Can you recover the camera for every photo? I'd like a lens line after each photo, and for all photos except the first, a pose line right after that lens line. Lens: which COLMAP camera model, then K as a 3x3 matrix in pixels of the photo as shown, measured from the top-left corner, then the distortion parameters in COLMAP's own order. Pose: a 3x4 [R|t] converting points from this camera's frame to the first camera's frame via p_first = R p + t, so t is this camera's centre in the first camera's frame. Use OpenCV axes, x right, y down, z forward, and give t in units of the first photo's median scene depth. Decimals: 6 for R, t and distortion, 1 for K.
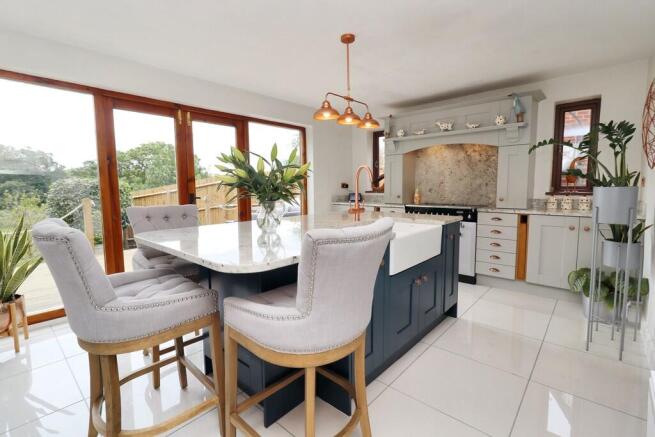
lens RADIAL K [[301.6, 0, 327.5], [0, 301.6, 218.5], [0, 0, 1]] dist [-0.000470, 0.000405]
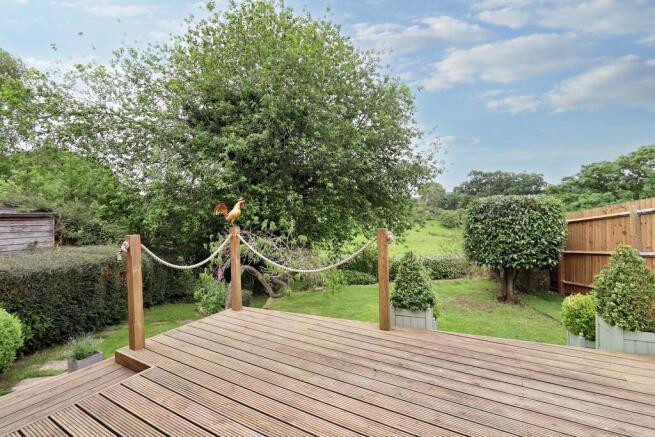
lens RADIAL K [[301.6, 0, 327.5], [0, 301.6, 218.5], [0, 0, 1]] dist [-0.000470, 0.000405]
pose [[0.206278, 0.024349, -0.978190, -0.040420], [-0.081281, 0.996662, 0.007669, -0.012986], [0.975112, 0.077926, 0.207568, 0.124615]]
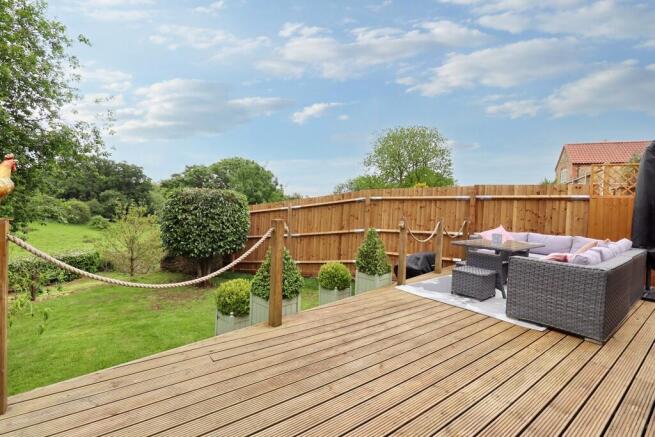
lens RADIAL K [[301.6, 0, 327.5], [0, 301.6, 218.5], [0, 0, 1]] dist [-0.000470, 0.000405]
pose [[0.983423, 0.051739, -0.173787, -0.099534], [-0.062844, 0.996277, -0.059011, -0.006508], [0.170087, 0.068954, 0.983014, 0.076447]]
